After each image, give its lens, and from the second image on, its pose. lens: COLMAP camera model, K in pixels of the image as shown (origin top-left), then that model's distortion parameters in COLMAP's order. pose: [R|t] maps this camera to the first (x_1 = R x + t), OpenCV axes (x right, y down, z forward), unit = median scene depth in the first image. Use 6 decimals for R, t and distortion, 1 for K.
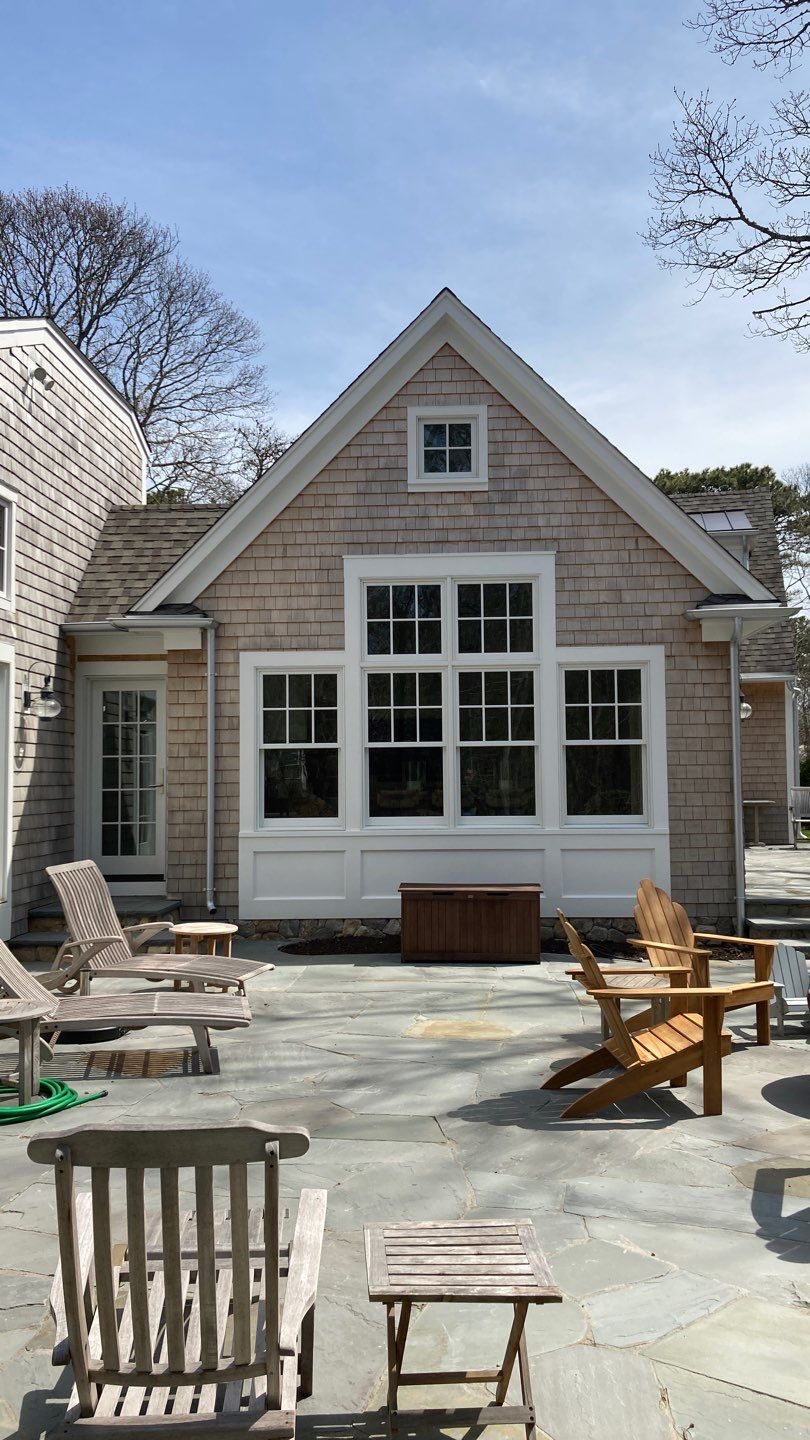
lens RADIAL K [[1162.6, 0, 414.5], [0, 1162.6, 714.8], [0, 0, 1]] dist [0.083650, -0.181211]
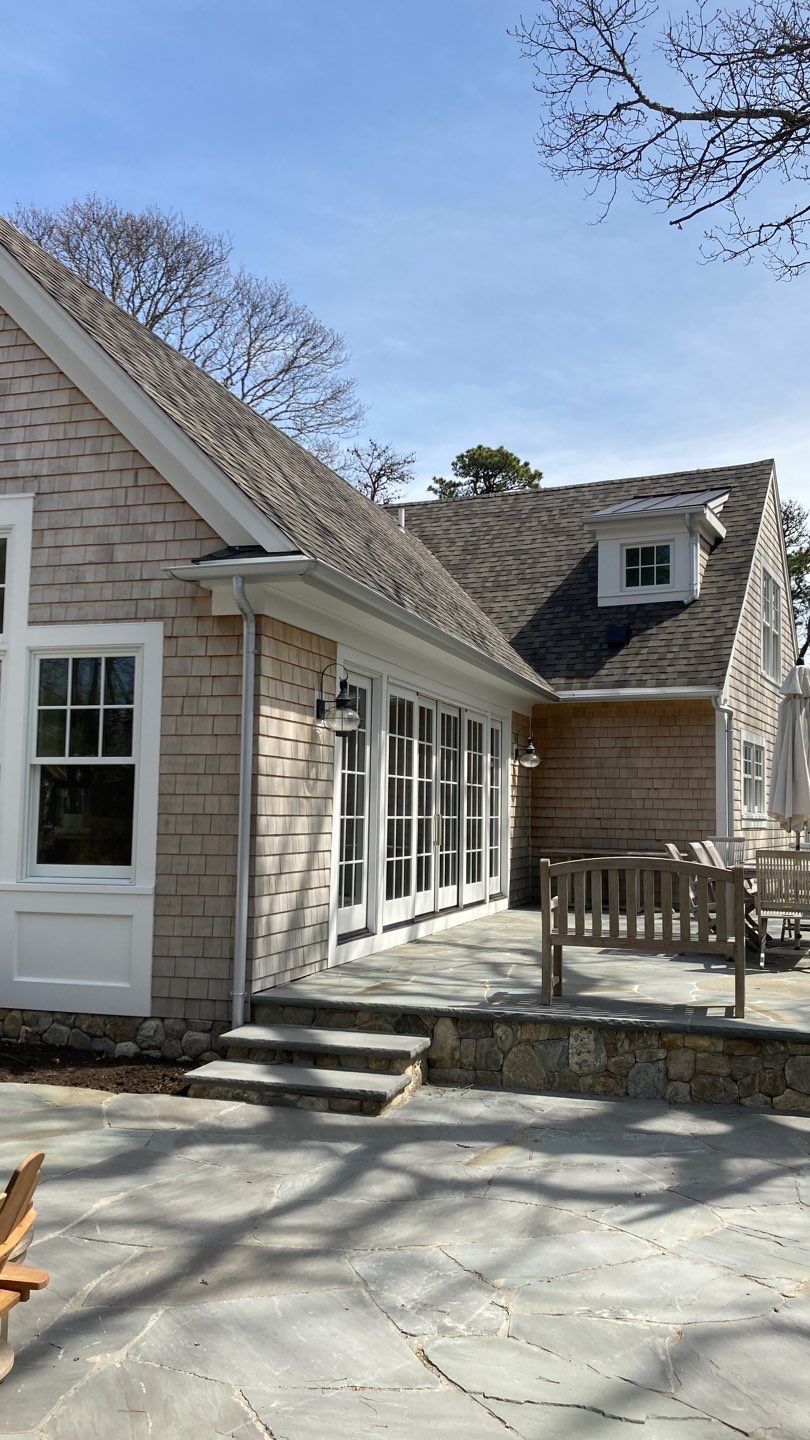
lens RADIAL K [[1164.6, 0, 405.0], [0, 1164.6, 720.0], [0, 0, 1]] dist [0.029774, -0.005781]
pose [[0.970569, 0.006673, -0.240730, 0.518142], [-0.013623, 0.999537, -0.027218, 0.015791], [0.240437, 0.029696, 0.970210, 0.361297]]
